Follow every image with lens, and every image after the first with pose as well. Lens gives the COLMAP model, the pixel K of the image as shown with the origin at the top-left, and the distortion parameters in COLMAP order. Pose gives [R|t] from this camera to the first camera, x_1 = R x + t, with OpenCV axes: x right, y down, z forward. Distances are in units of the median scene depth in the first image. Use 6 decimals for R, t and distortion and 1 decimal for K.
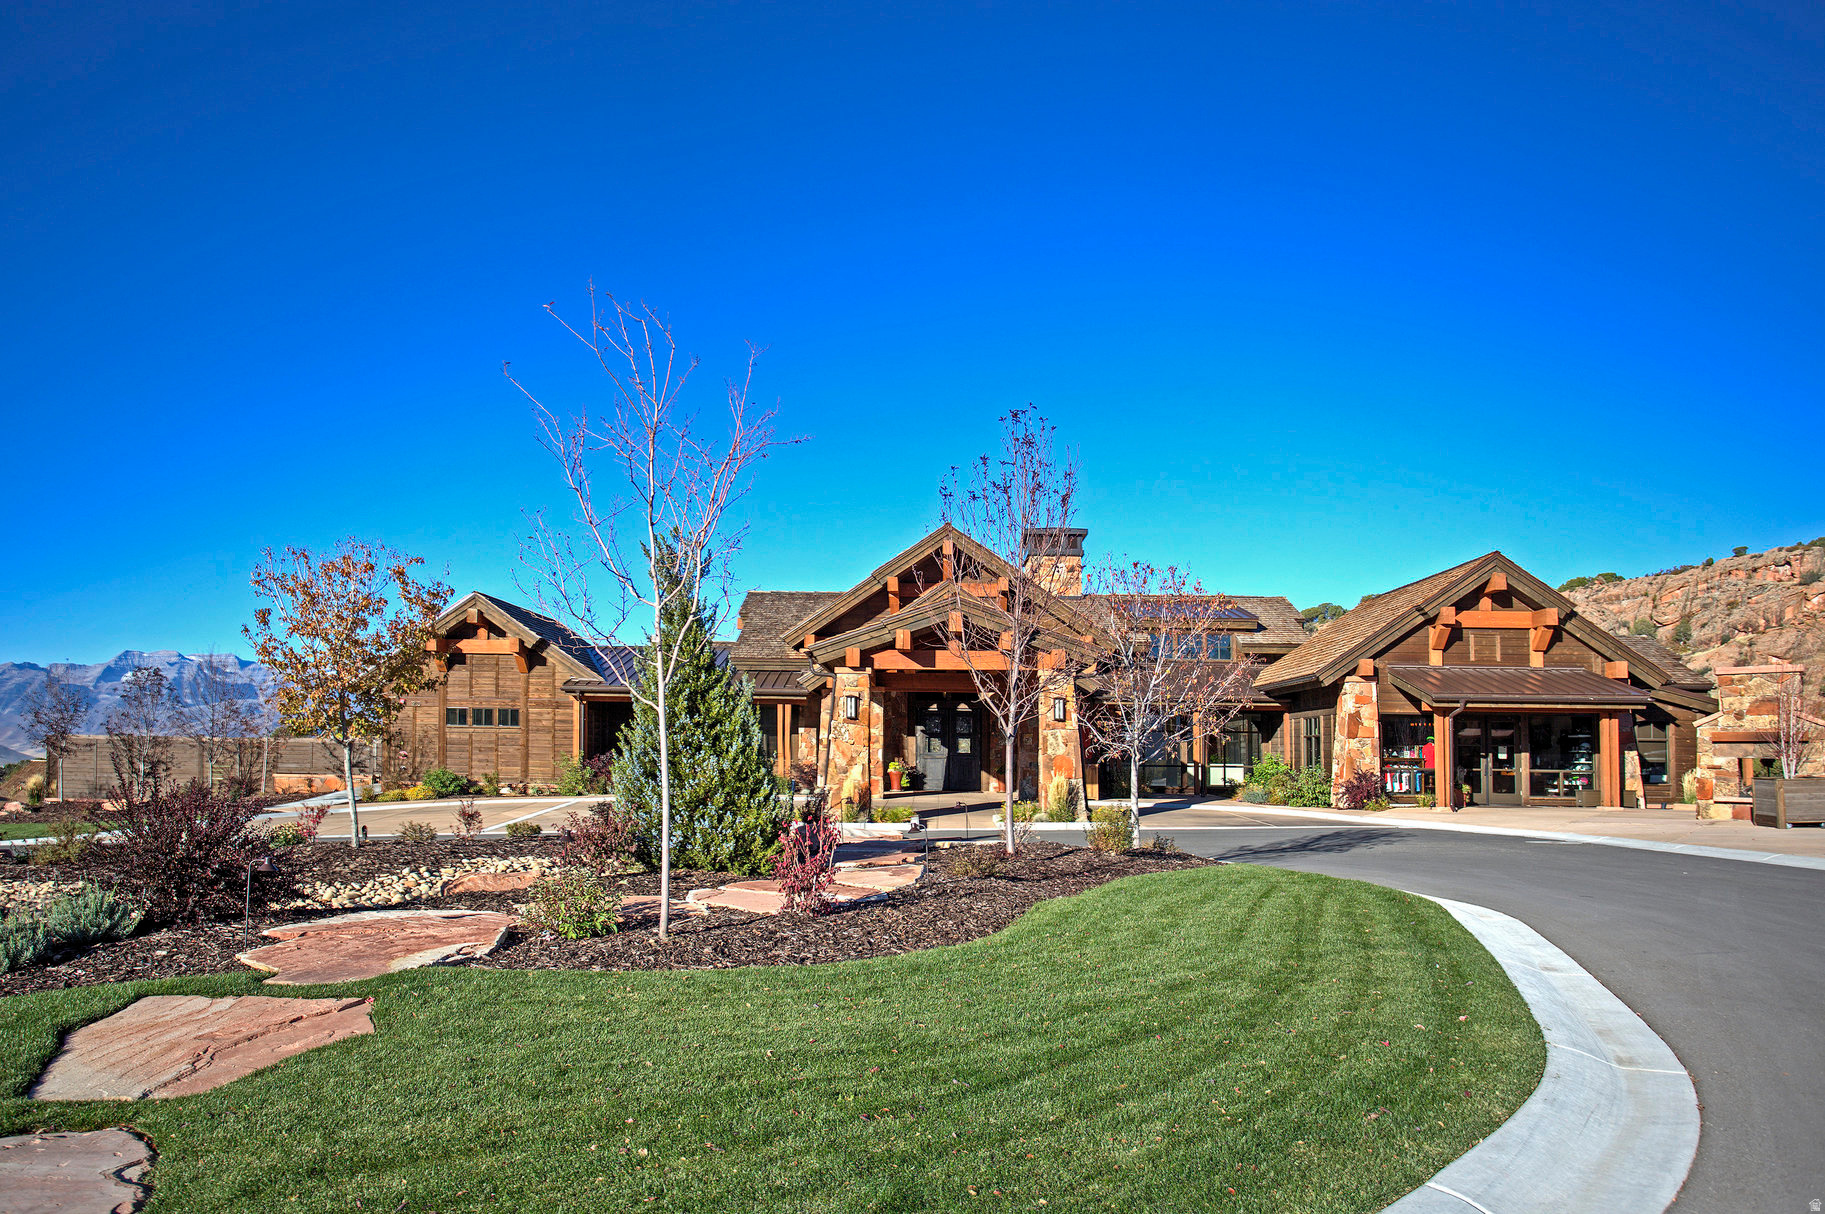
lens RADIAL K [[1325.1, 0, 912.5], [0, 1325.1, 607.0], [0, 0, 1]] dist [0.011088, 0.005151]
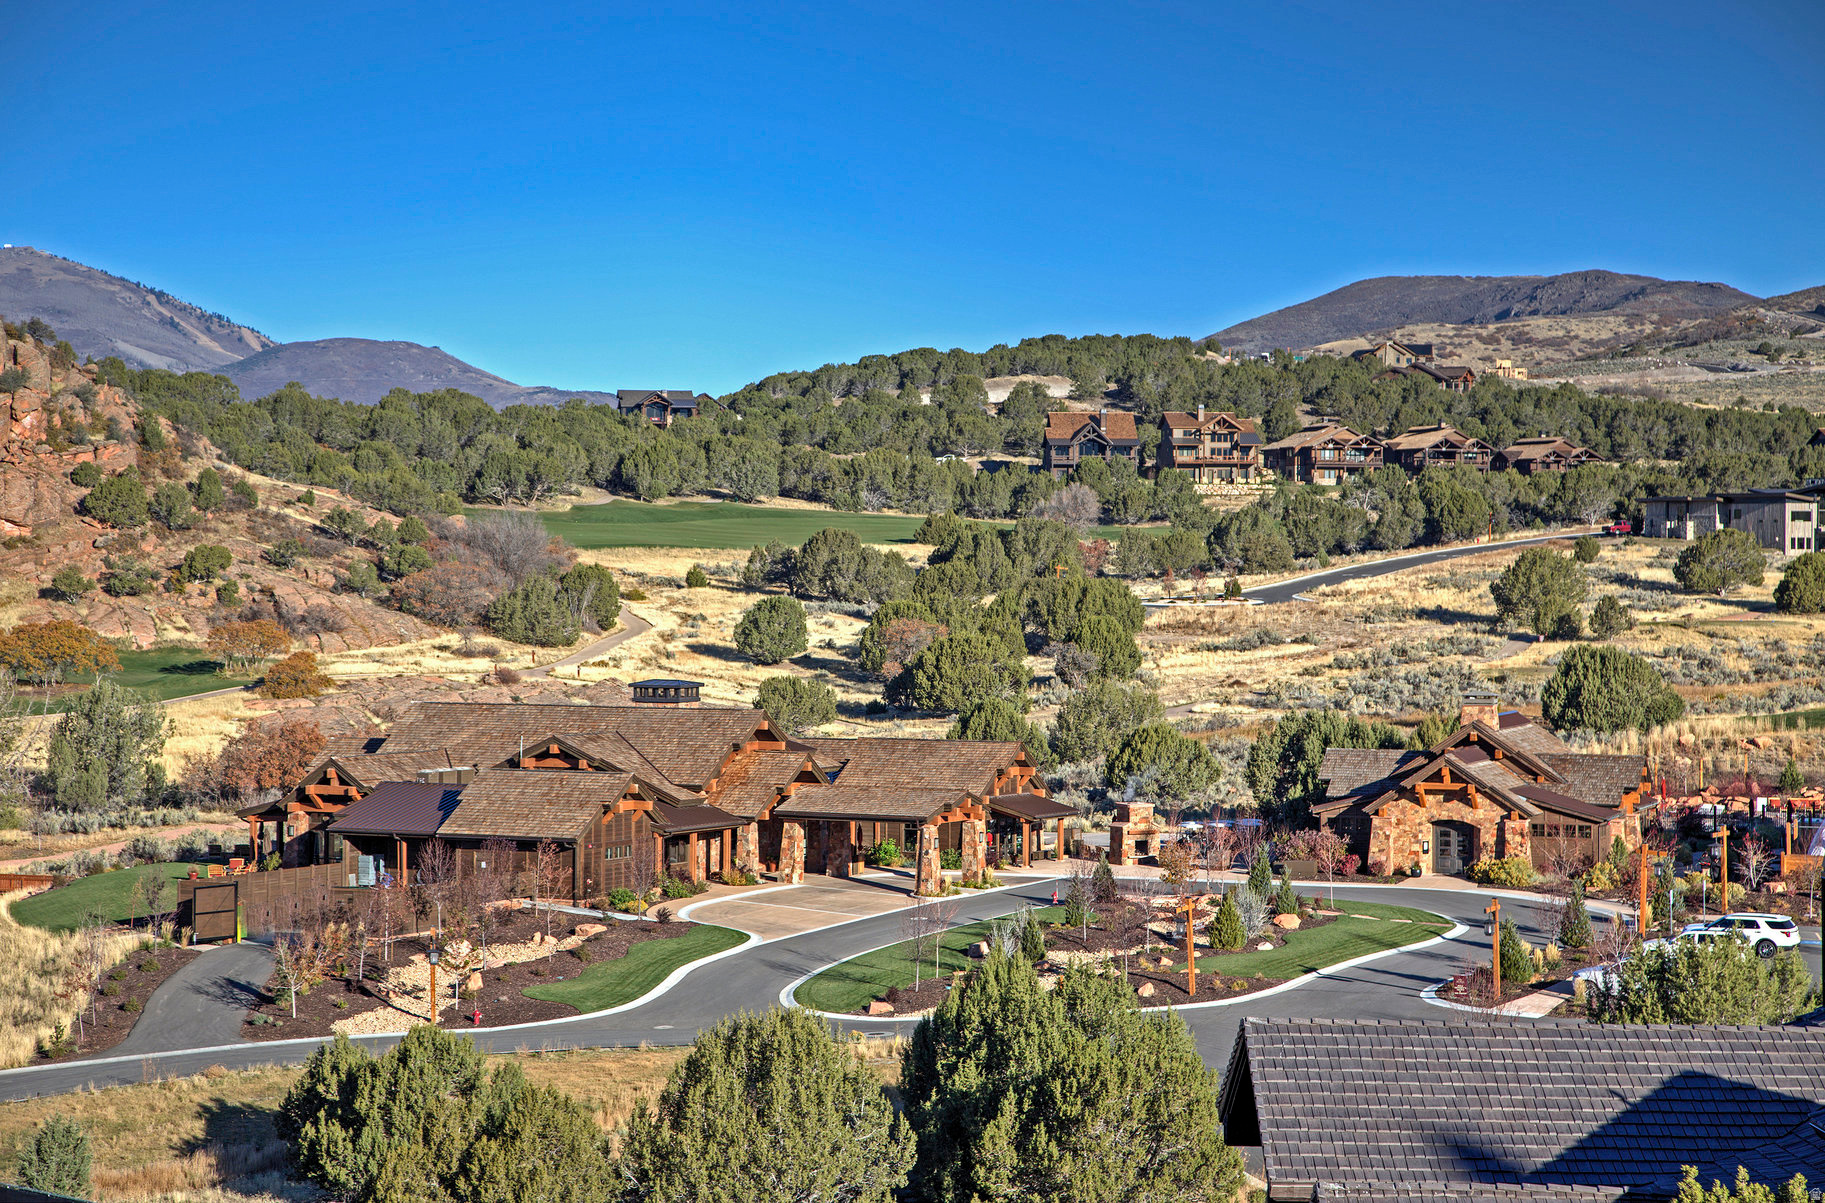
lens RADIAL K [[4188.7, 0, 912.5], [0, 4188.7, 601.5], [0, 0, 1]] dist [0.457897, -0.122288]
pose [[0.488641, -0.023330, 0.872173, -0.806907], [-0.097305, 0.991949, 0.081050, -0.116417], [-0.867042, -0.124471, 0.482437, -0.302904]]
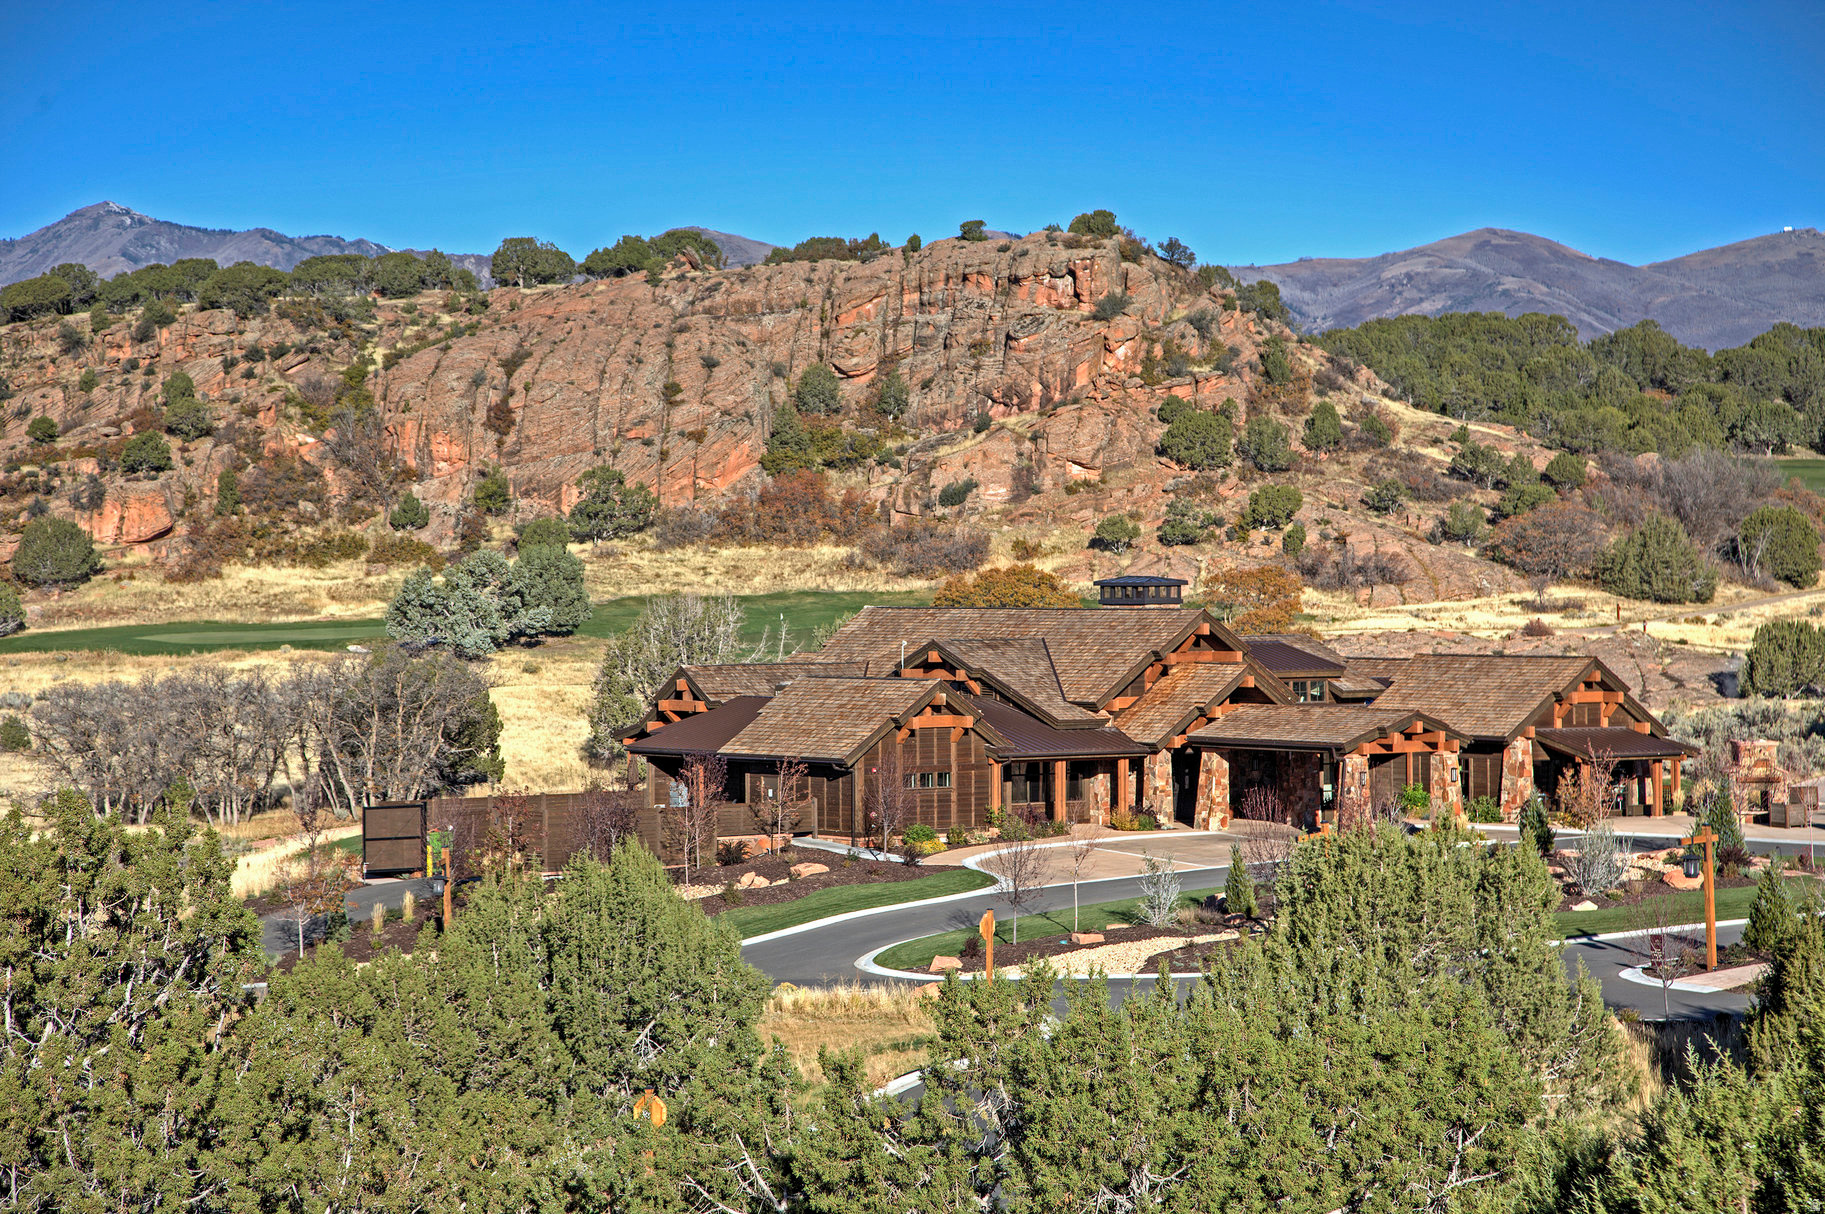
lens RADIAL K [[4688.3, 0, 912.5], [0, 4688.3, 607.0], [0, 0, 1]] dist [0.556032, -0.014468]
pose [[0.785796, -0.021938, 0.618097, -0.547692], [-0.056953, 0.992558, 0.107634, -0.098285], [-0.615858, -0.119781, 0.778698, -0.429518]]
